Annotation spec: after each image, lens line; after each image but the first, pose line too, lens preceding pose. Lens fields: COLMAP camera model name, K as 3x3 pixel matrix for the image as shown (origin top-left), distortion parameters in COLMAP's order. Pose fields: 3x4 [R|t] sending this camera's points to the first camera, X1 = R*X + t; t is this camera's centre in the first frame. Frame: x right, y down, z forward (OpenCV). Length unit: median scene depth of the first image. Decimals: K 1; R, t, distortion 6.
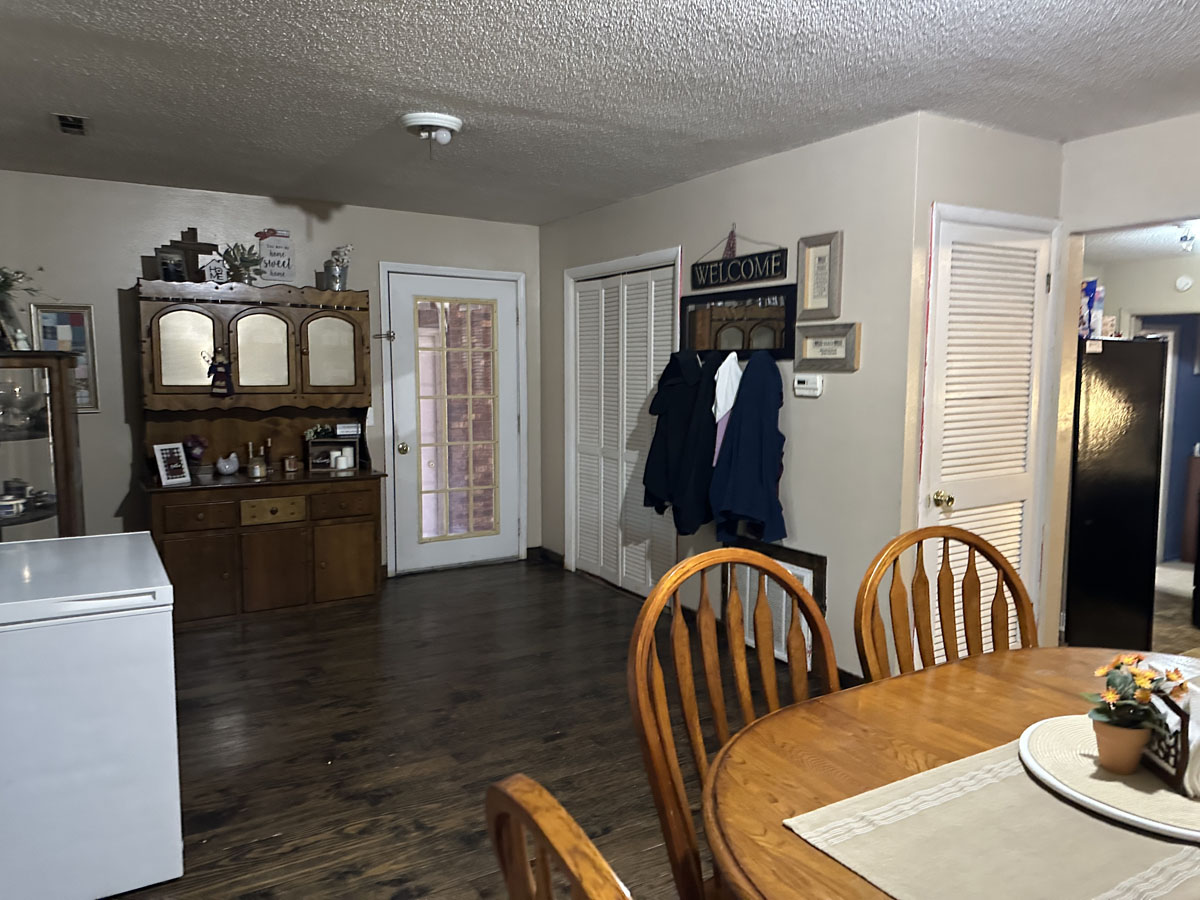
lens RADIAL K [[836.5, 0, 605.2], [0, 836.5, 454.8], [0, 0, 1]] dist [0.051242, -0.072212]
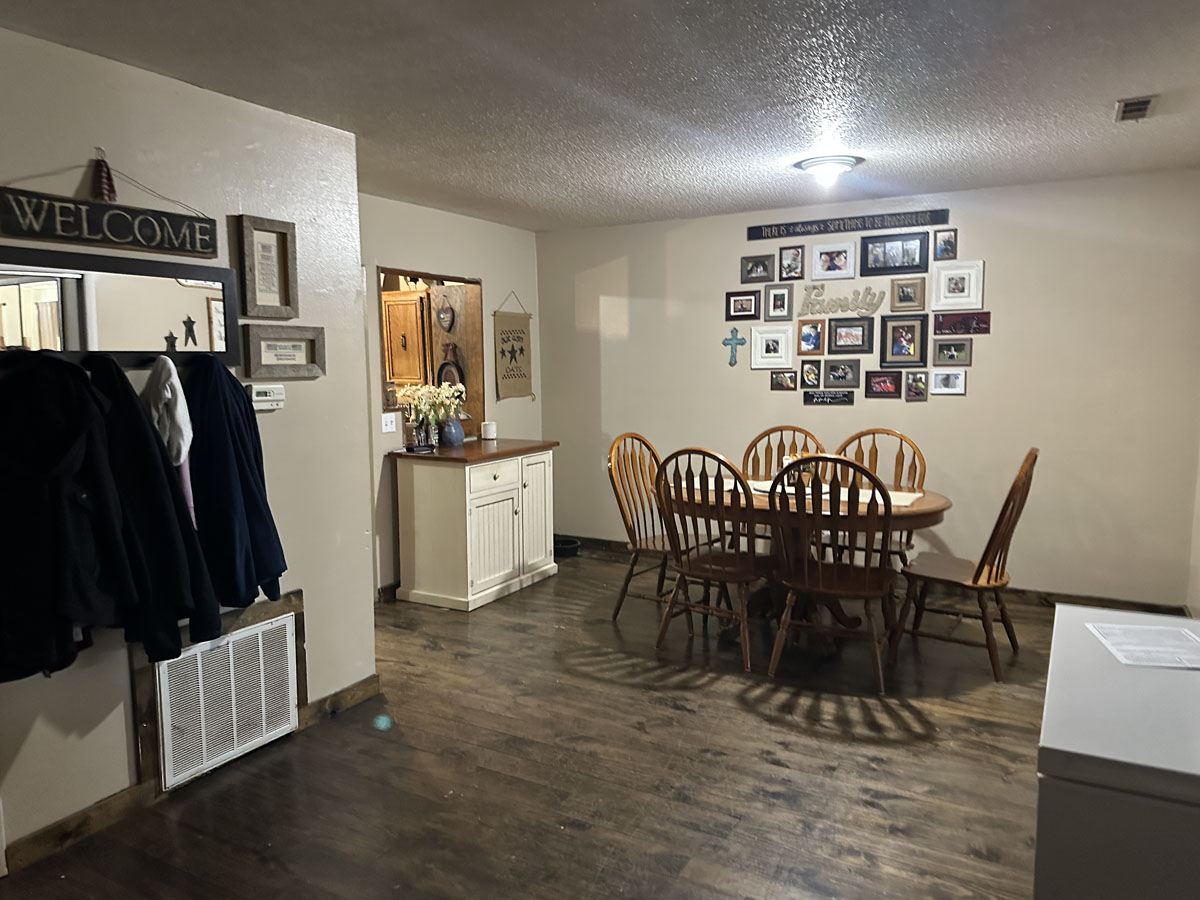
lens RADIAL K [[836.5, 0, 597.1], [0, 836.5, 447.2], [0, 0, 1]] dist [0.051242, -0.072212]
pose [[-0.480272, -0.090233, 0.872466, -0.651365], [0.097305, 0.983073, 0.155236, -0.132831], [-0.871706, 0.159451, -0.463362, 1.118770]]
